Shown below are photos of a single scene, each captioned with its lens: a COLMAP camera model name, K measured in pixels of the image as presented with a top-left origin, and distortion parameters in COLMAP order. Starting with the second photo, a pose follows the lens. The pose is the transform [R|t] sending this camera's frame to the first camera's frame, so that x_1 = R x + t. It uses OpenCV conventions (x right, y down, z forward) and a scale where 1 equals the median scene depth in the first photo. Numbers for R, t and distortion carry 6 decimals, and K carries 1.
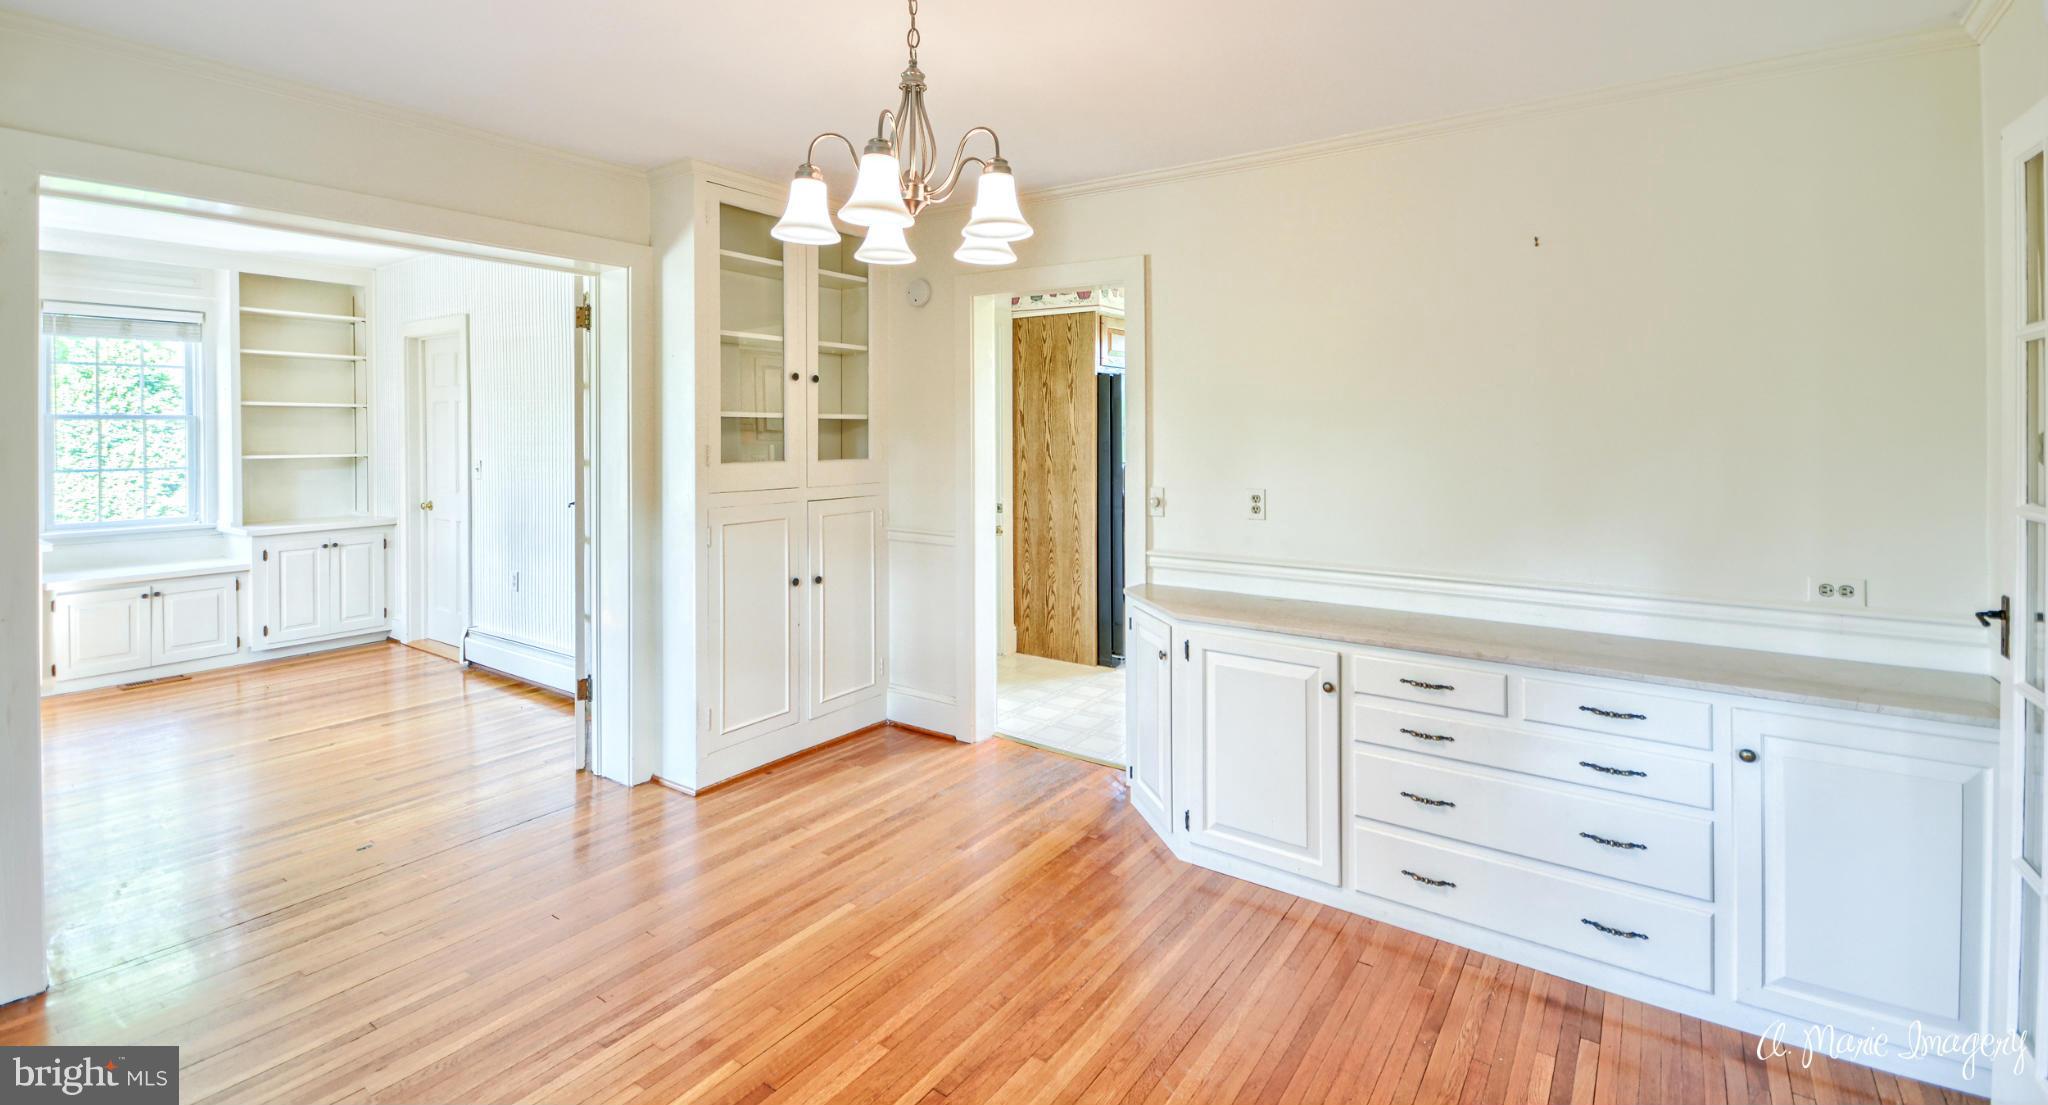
lens RADIAL K [[901.3, 0, 1017.5], [0, 901.3, 434.3], [0, 0, 1]] dist [0.010803, -0.002843]
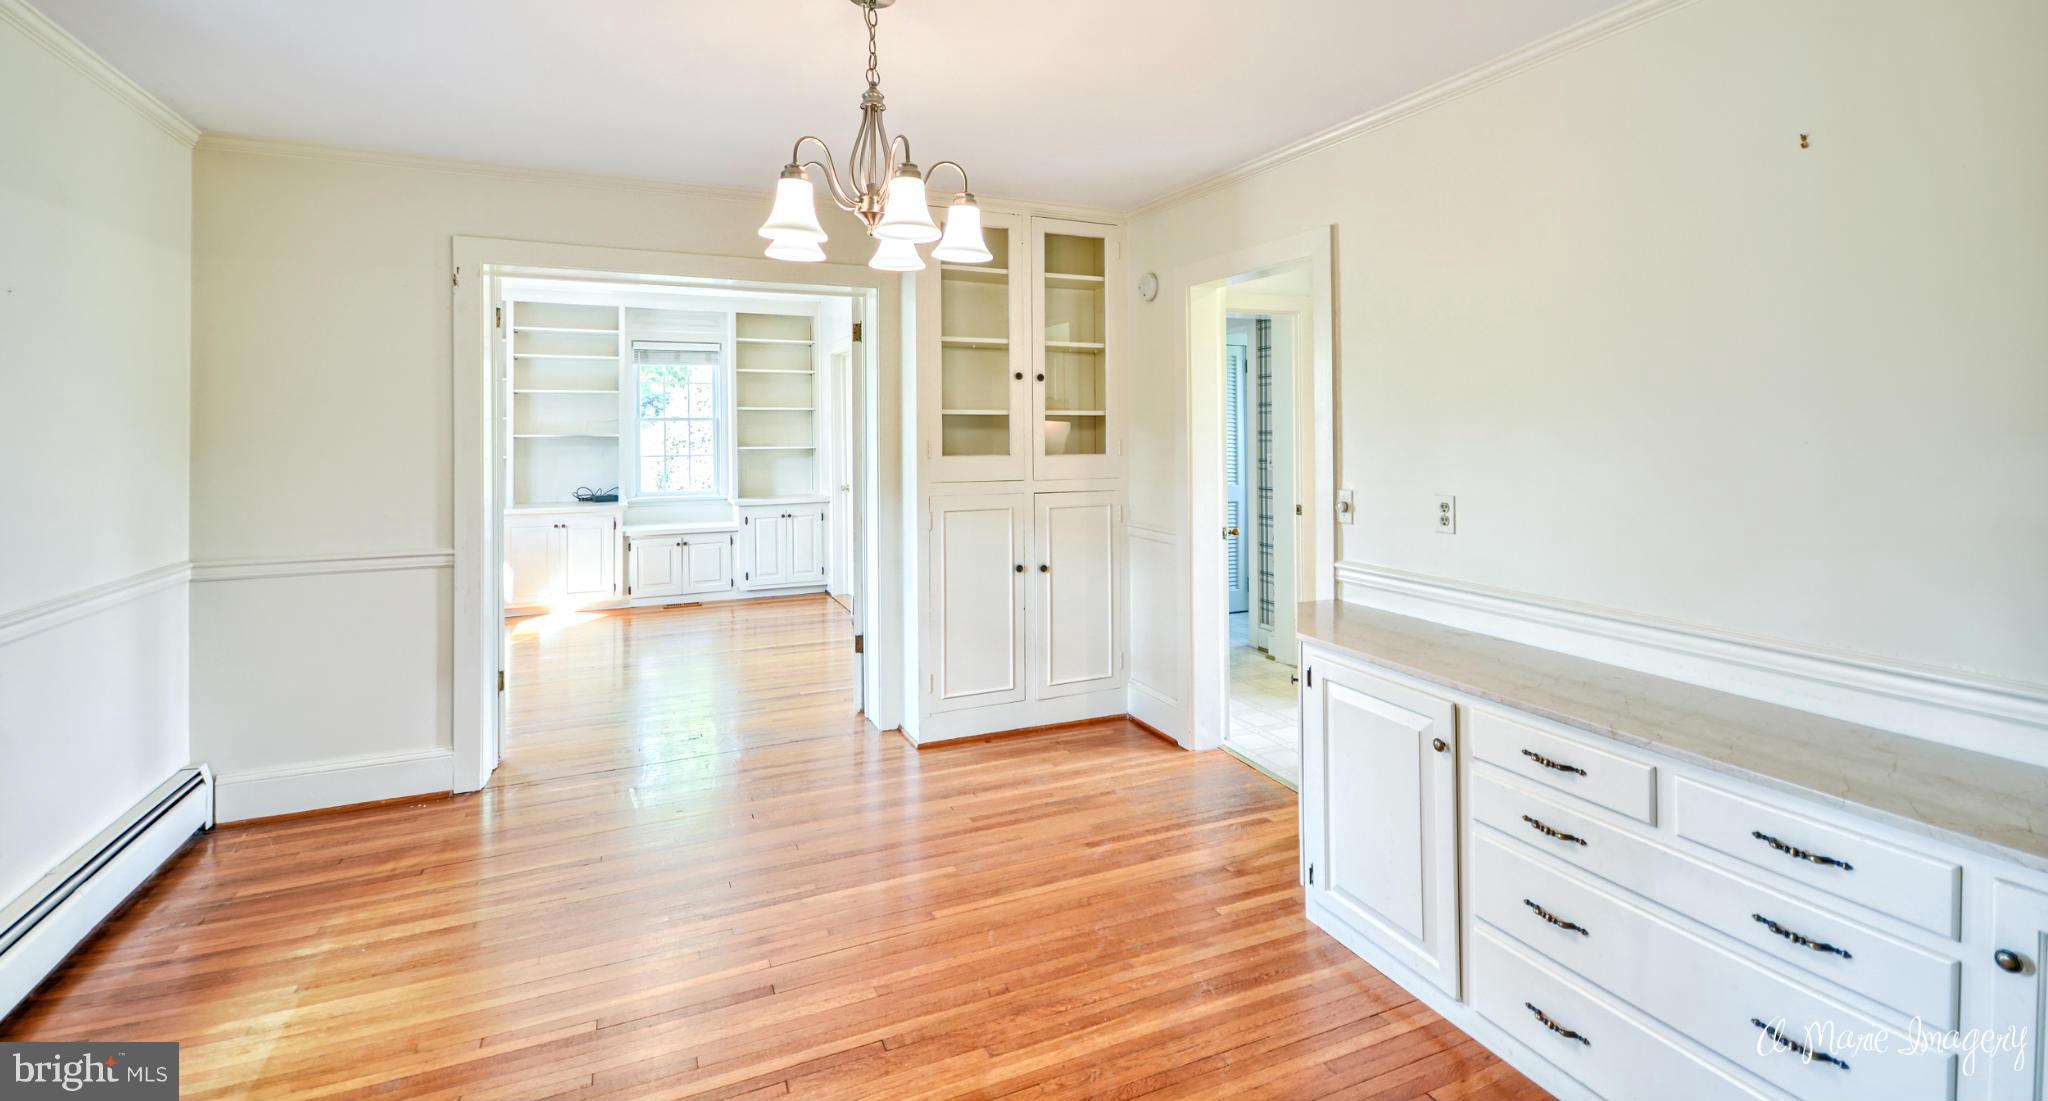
lens RADIAL K [[901.3, 0, 1019.4], [0, 901.3, 426.6], [0, 0, 1]] dist [0.010803, -0.002843]
pose [[0.854885, -0.003607, -0.518804, 0.336986], [0.000711, 0.999983, -0.005781, 0.002618], [0.518816, 0.004573, 0.854874, 0.093651]]
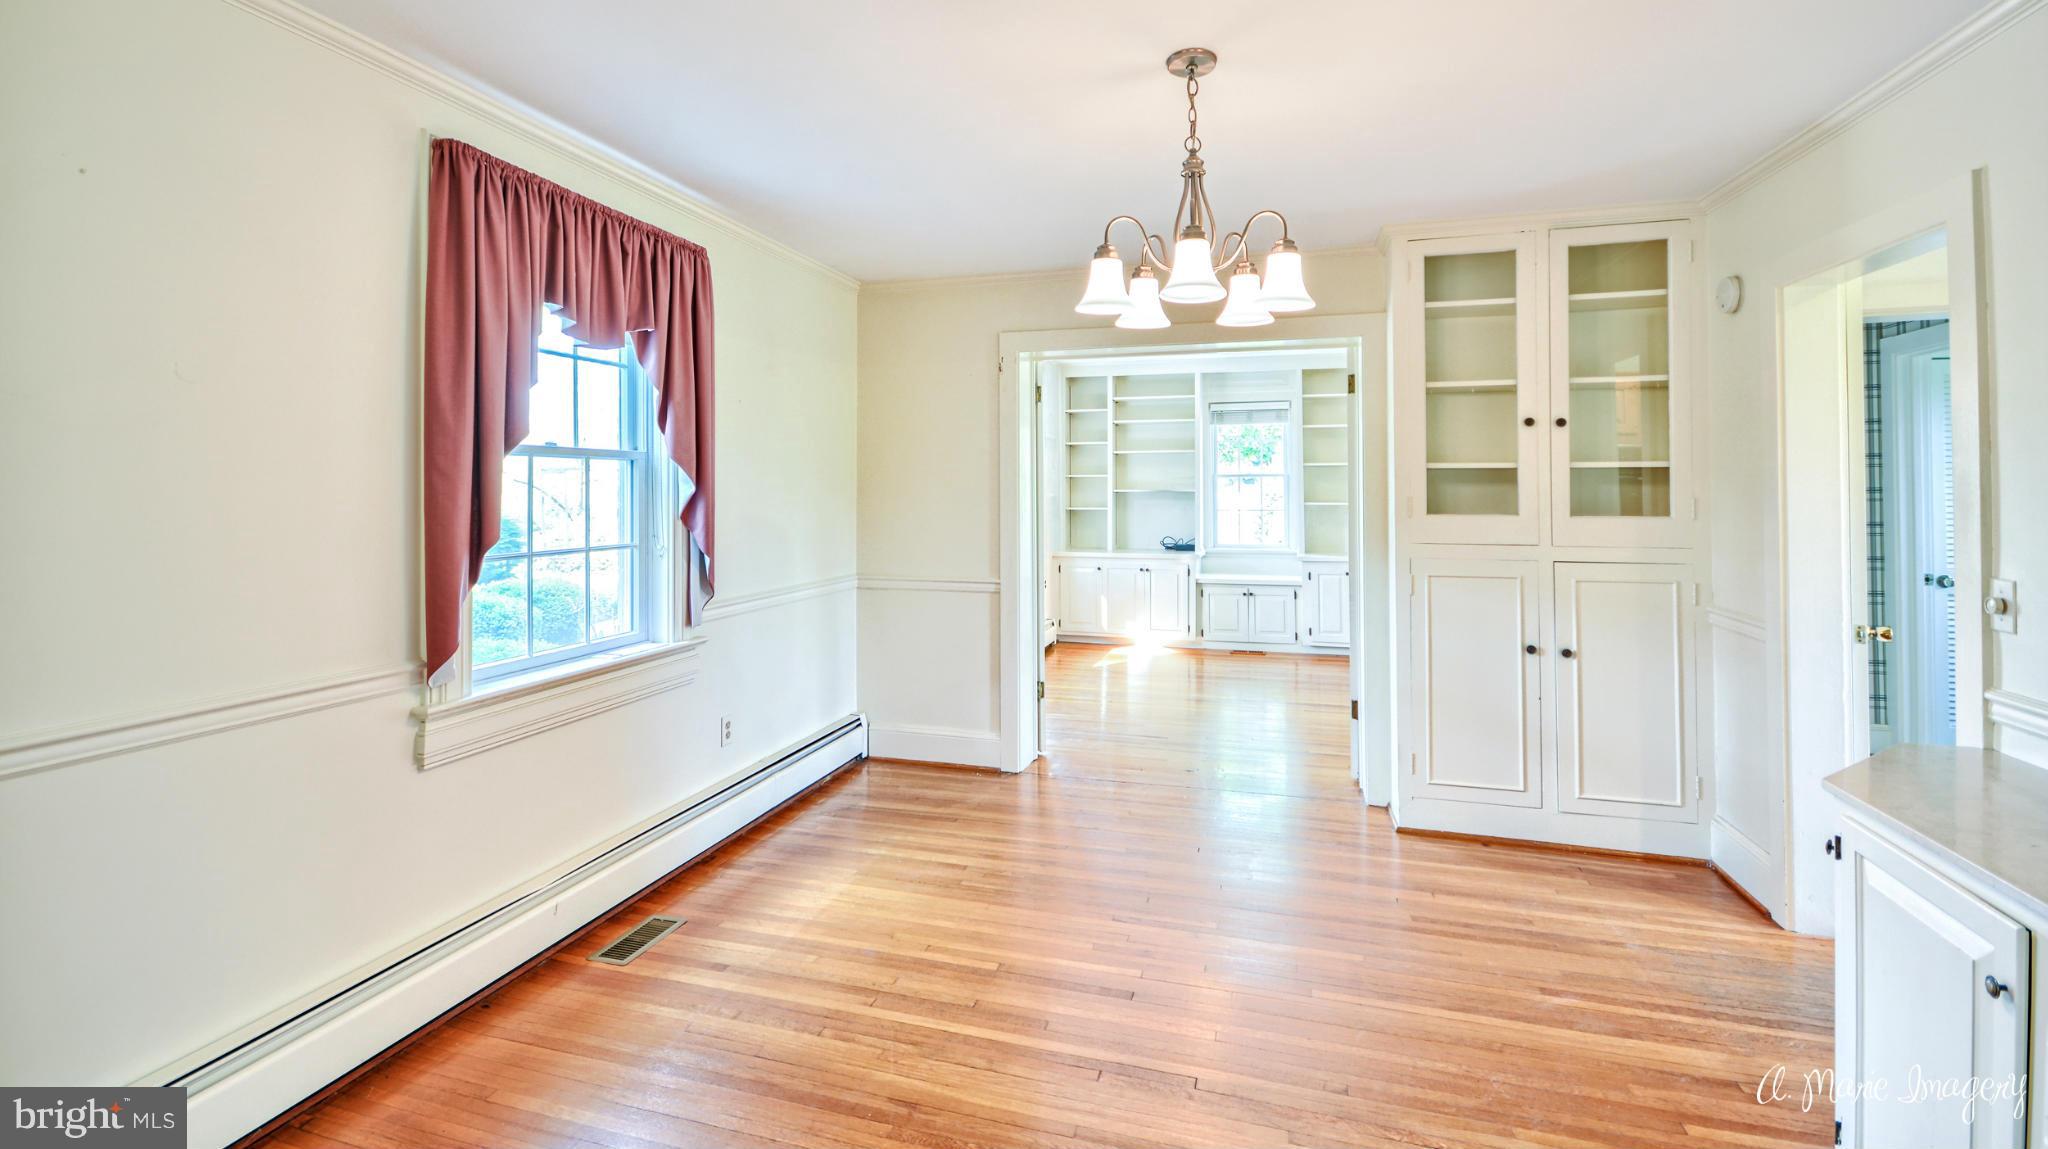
lens RADIAL K [[902.2, 0, 1009.1], [0, 902.2, 477.0], [0, 0, 1]] dist [0.009701, -0.004261]
pose [[0.304208, -0.010602, -0.952547, 0.499143], [-0.001647, 0.999931, -0.011655, 0.003195], [0.952604, 0.005114, 0.304170, 0.248968]]
